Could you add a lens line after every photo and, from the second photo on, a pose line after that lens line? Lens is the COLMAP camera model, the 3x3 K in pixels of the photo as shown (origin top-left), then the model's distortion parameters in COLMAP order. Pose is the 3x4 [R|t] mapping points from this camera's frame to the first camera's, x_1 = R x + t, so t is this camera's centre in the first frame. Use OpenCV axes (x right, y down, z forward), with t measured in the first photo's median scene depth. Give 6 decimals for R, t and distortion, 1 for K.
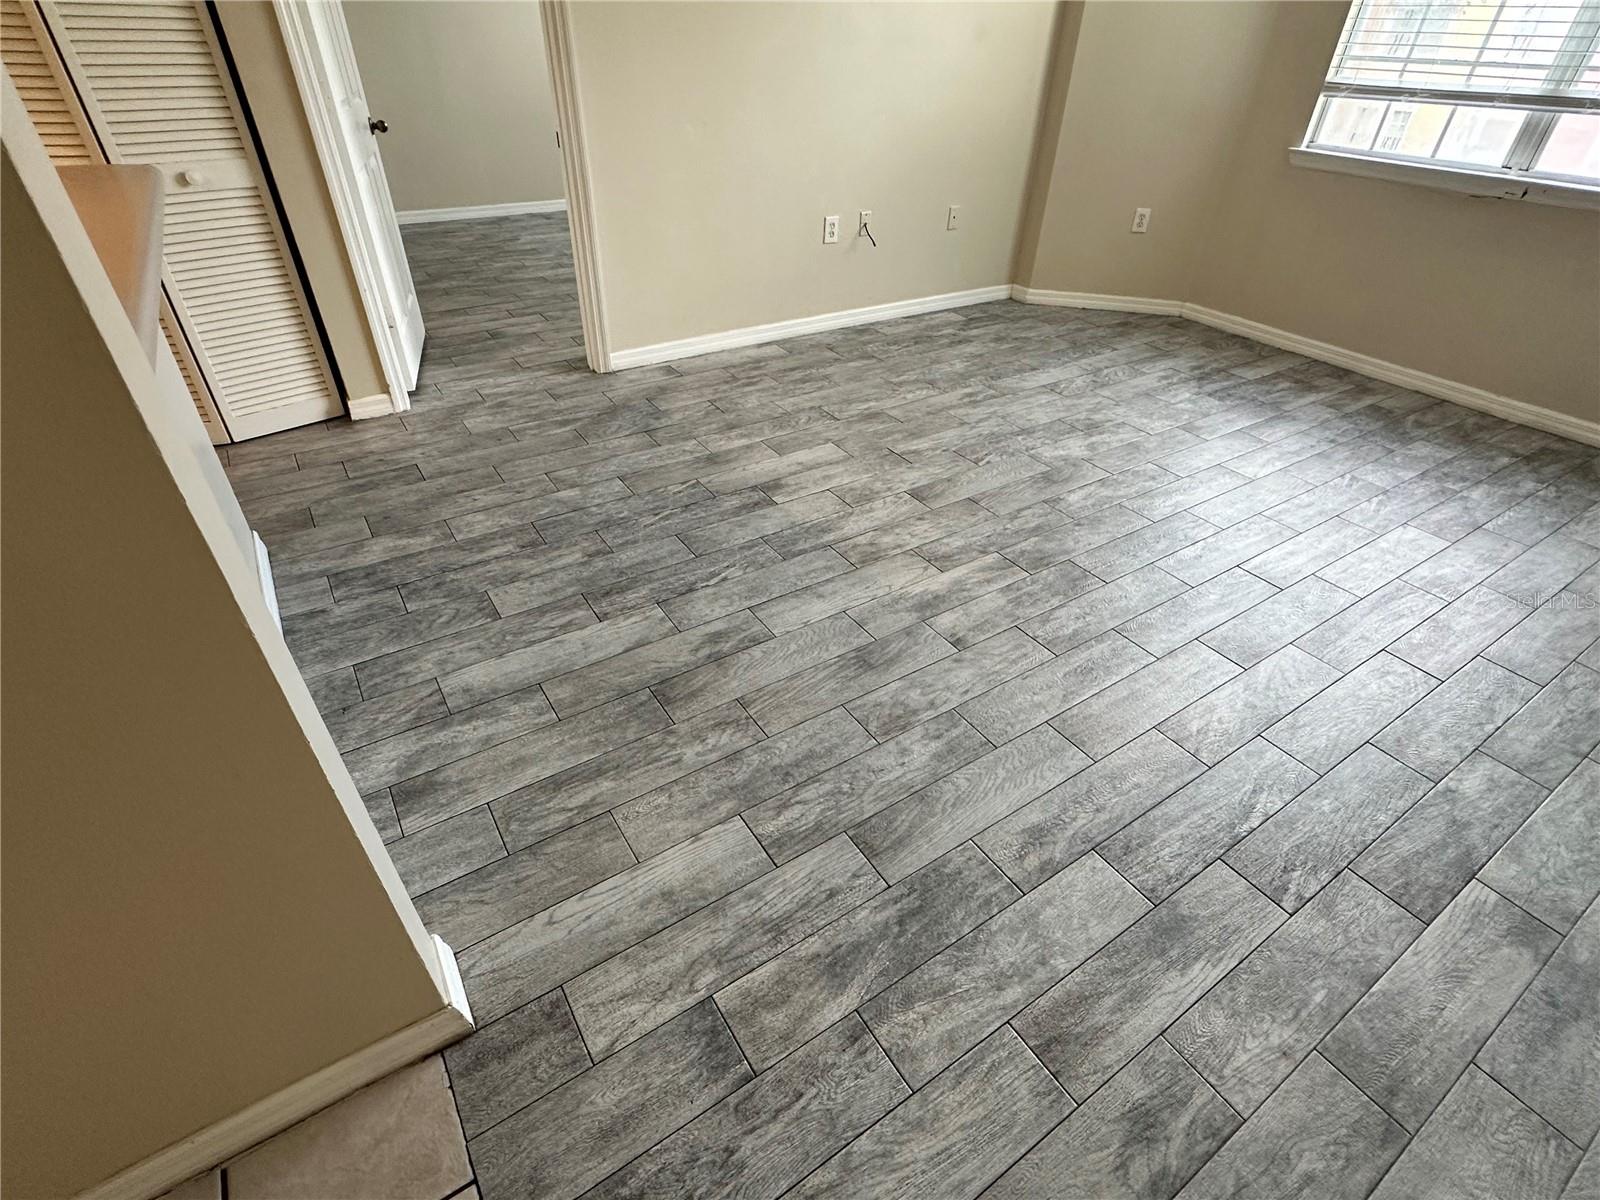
lens RADIAL K [[776.4, 0, 801.5], [0, 776.4, 605.9], [0, 0, 1]] dist [-0.002536, 0.000282]
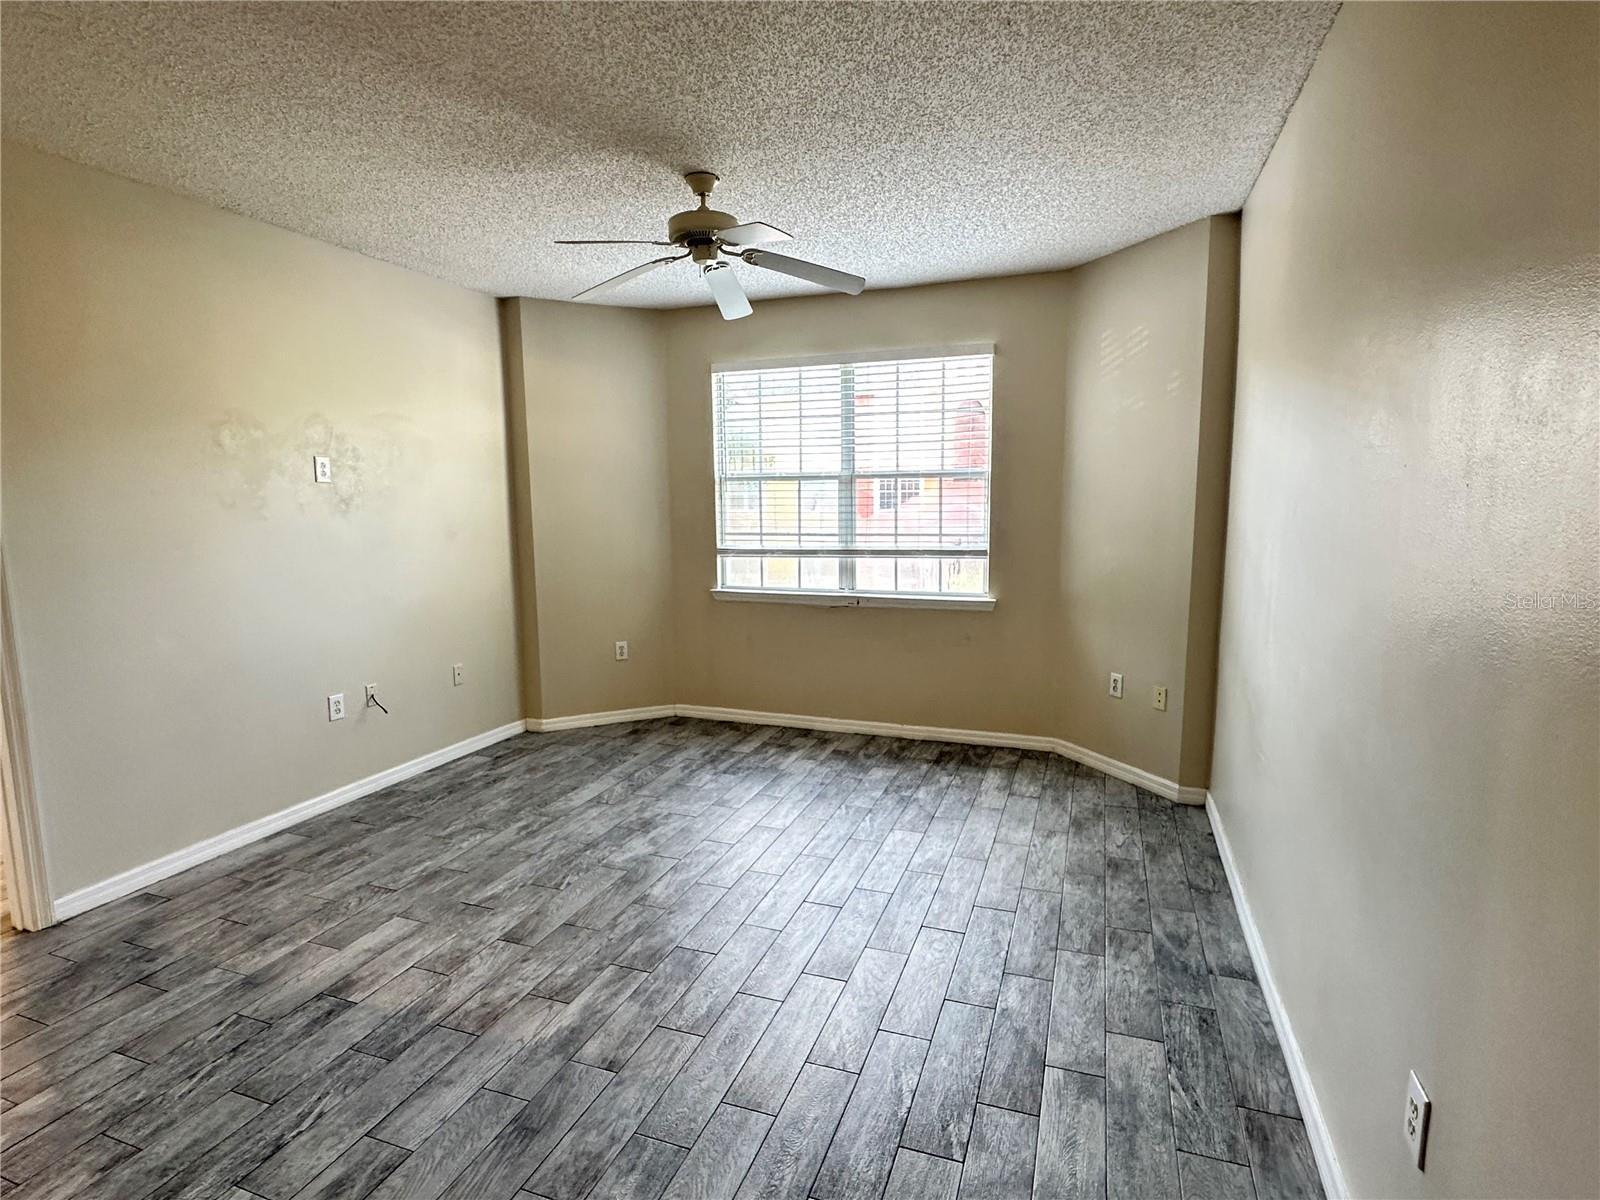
lens RADIAL K [[818.7, 0, 802.9], [0, 818.7, 605.9], [0, 0, 1]] dist [-0.003474, 0.000609]
pose [[0.801911, -0.114338, 0.586401, -0.093158], [0.384337, 0.850188, -0.359813, 0.010775], [-0.457410, 0.513913, 0.725720, -0.109750]]
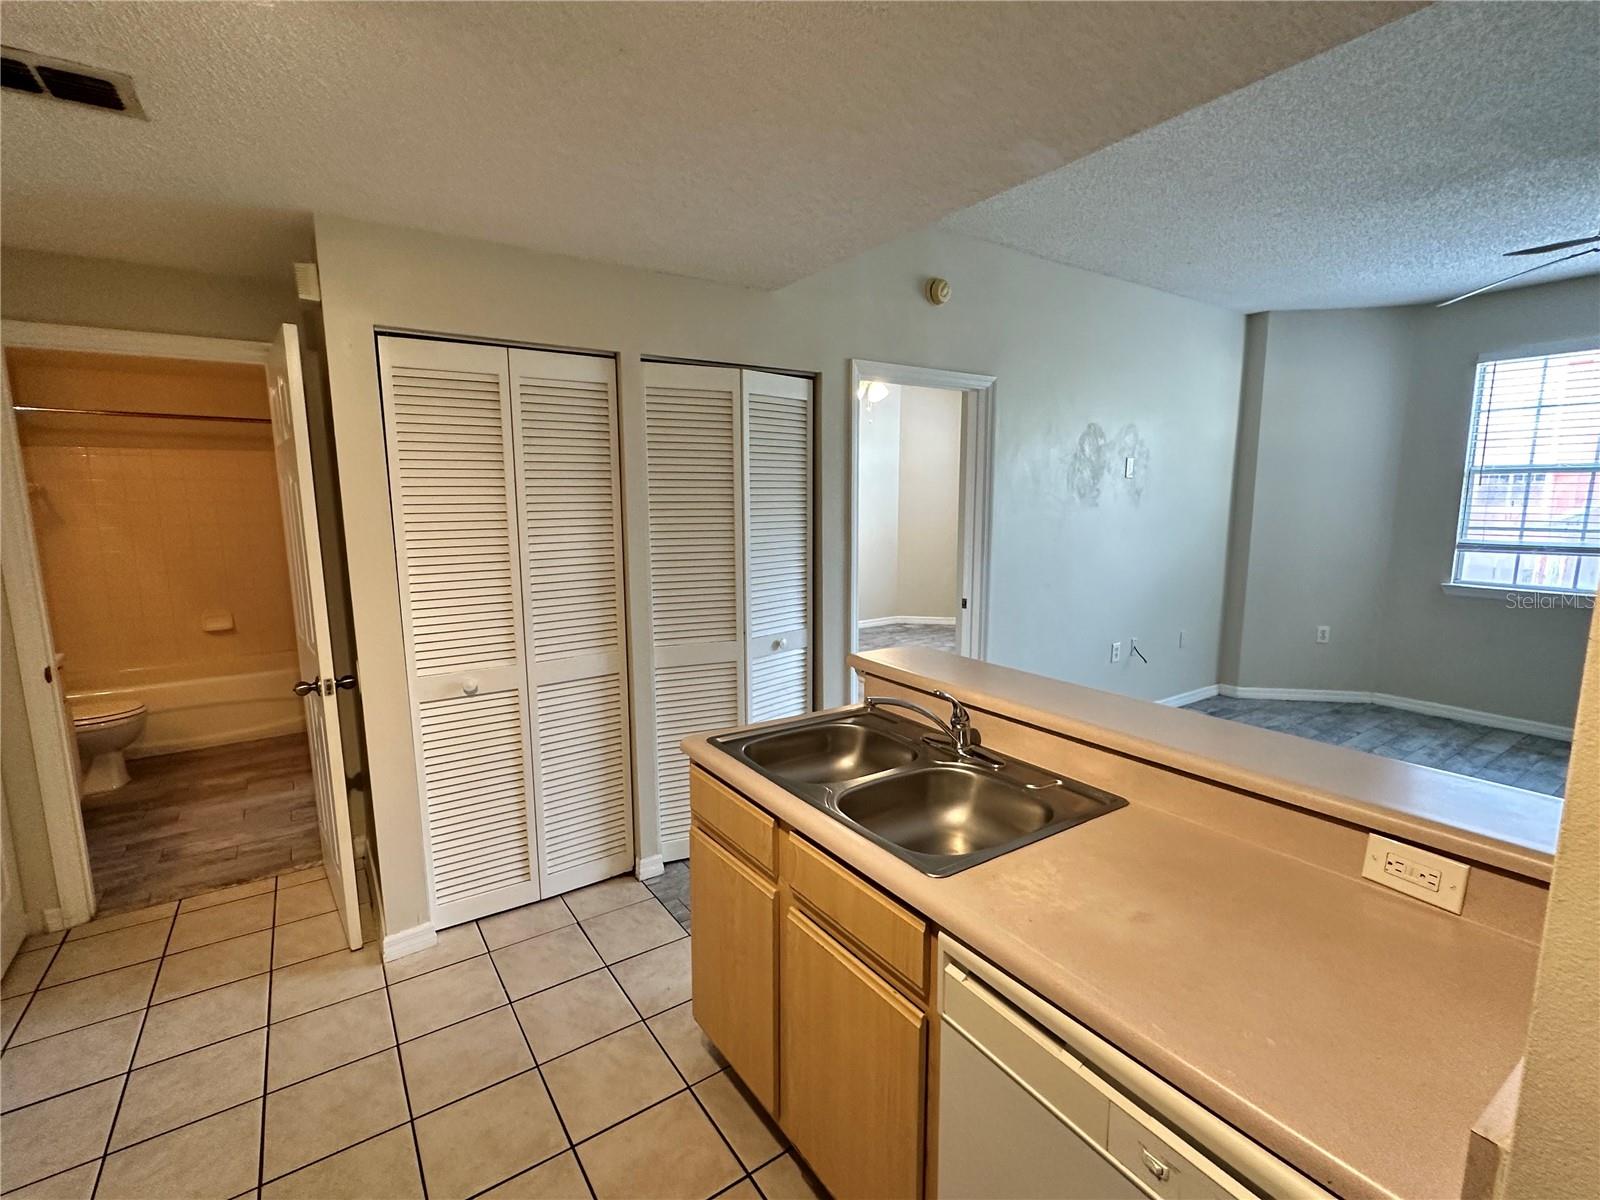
lens RADIAL K [[728.8, 0, 804.4], [0, 728.8, 604.3], [0, 0, 1]] dist [-0.003174, 0.000208]
pose [[0.999150, -0.038015, 0.015956, -0.560269], [0.041029, 0.878870, -0.475293, -0.006136], [0.004045, 0.475544, 0.879683, -0.109445]]
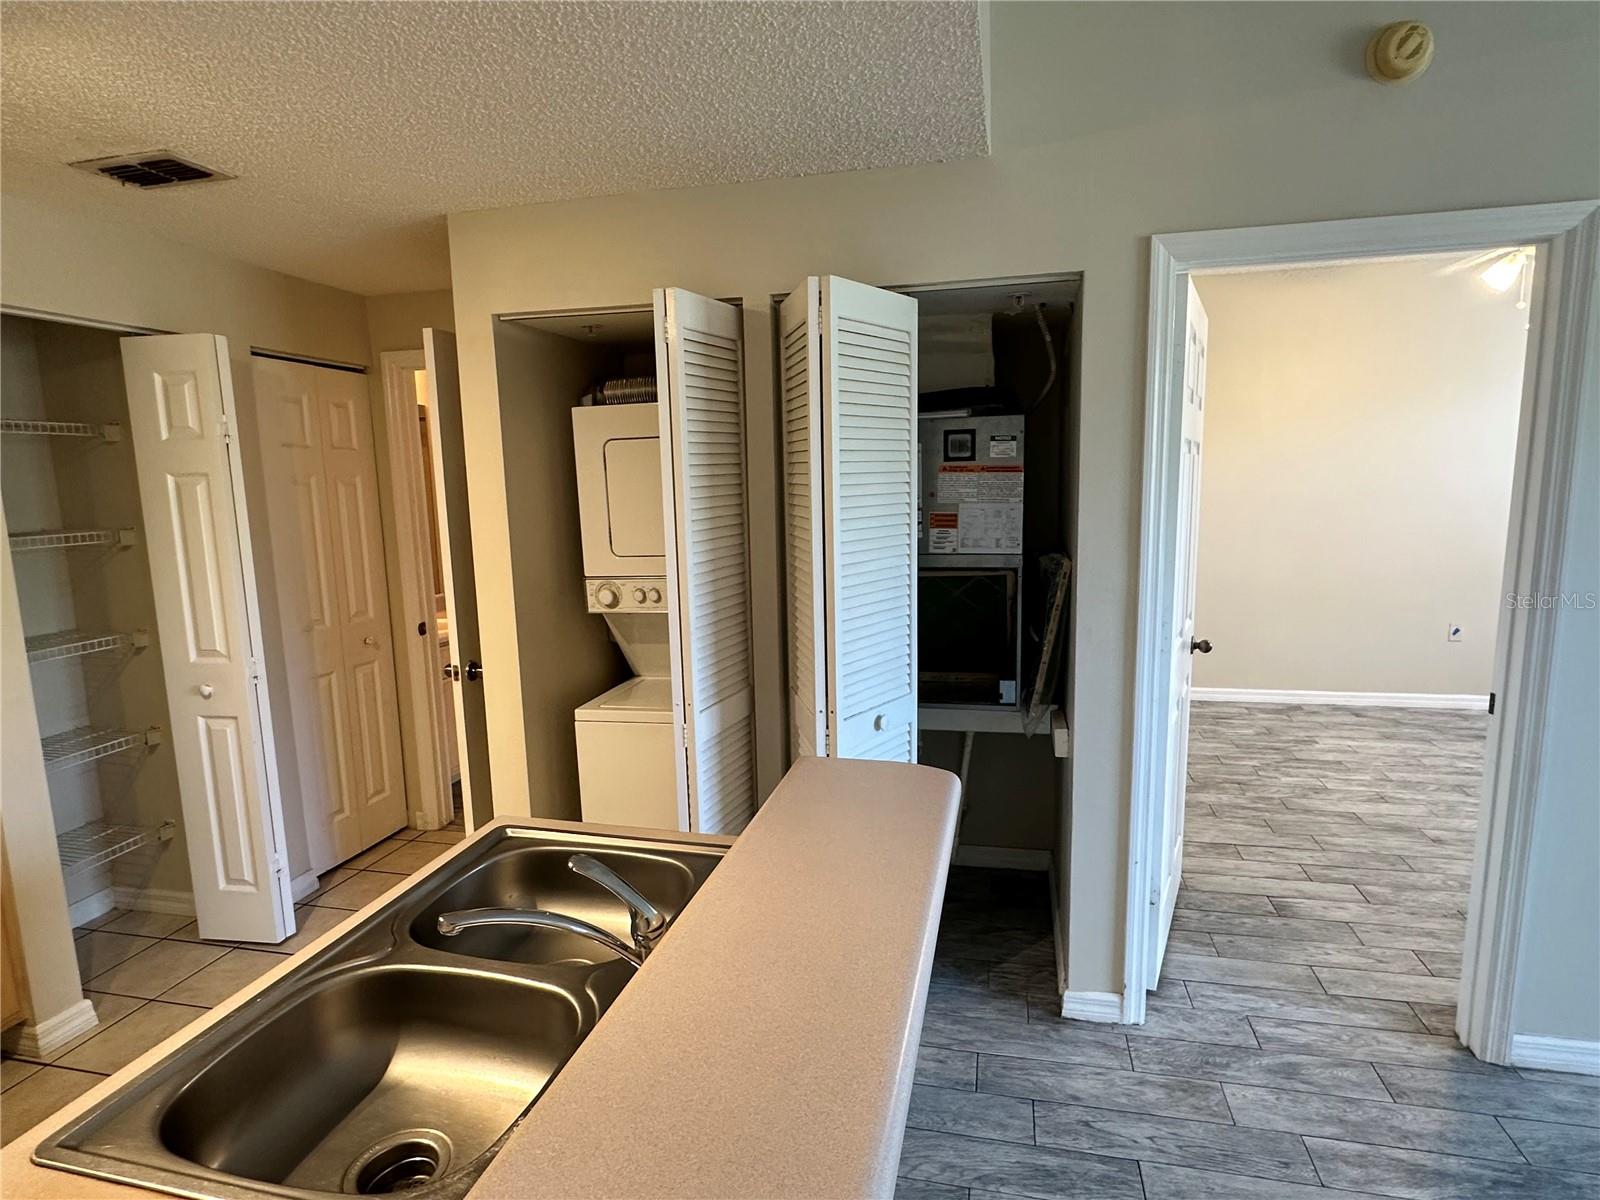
lens RADIAL K [[867.7, 0, 797.1], [0, 867.7, 607.0], [0, 0, 1]] dist [-0.002568, 0.000449]
pose [[0.687070, 0.064656, -0.723708, -0.178861], [-0.402597, 0.863031, -0.305113, -0.203648], [0.604855, 0.500997, 0.618993, 0.159618]]
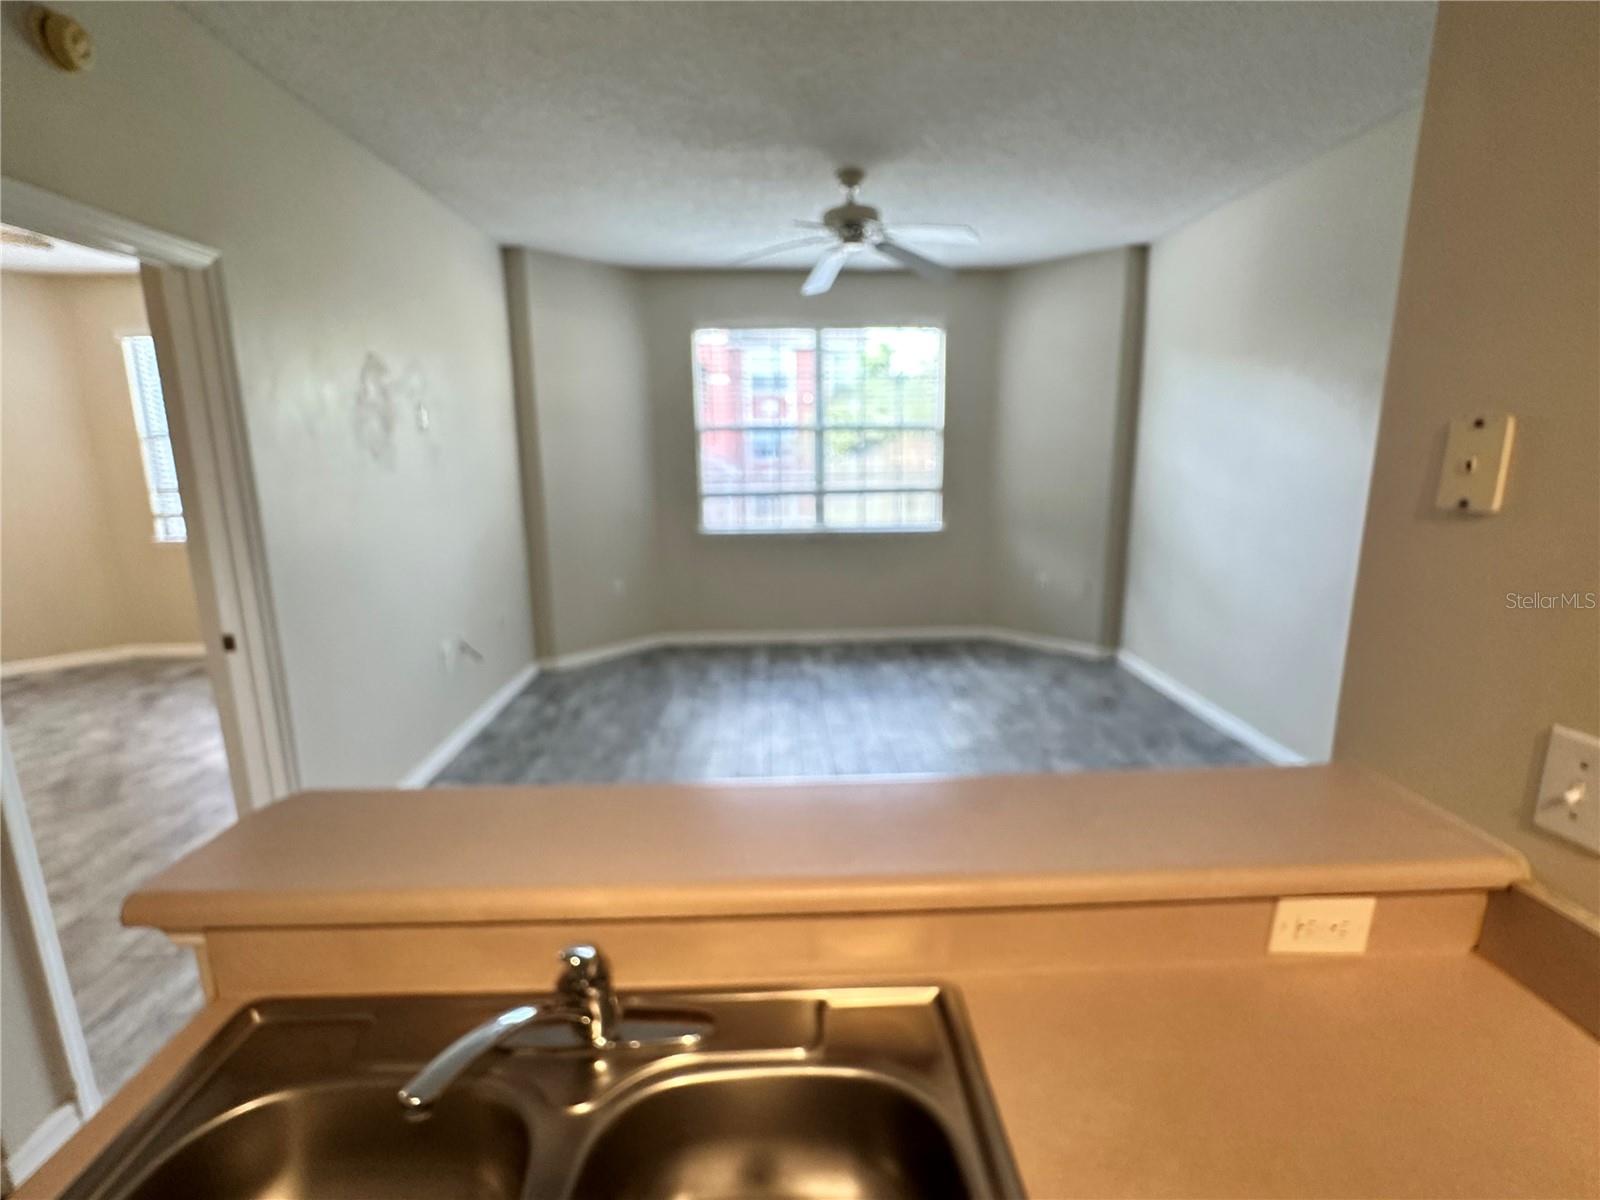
lens RADIAL K [[749.4, 0, 798.9], [0, 749.4, 602.1], [0, 0, 1]] dist [-0.002271, 0.000128]
pose [[0.518082, -0.210059, 0.829136, -0.584141], [0.534833, 0.836049, -0.122377, -0.209213], [-0.667491, 0.506850, 0.545489, 0.153424]]
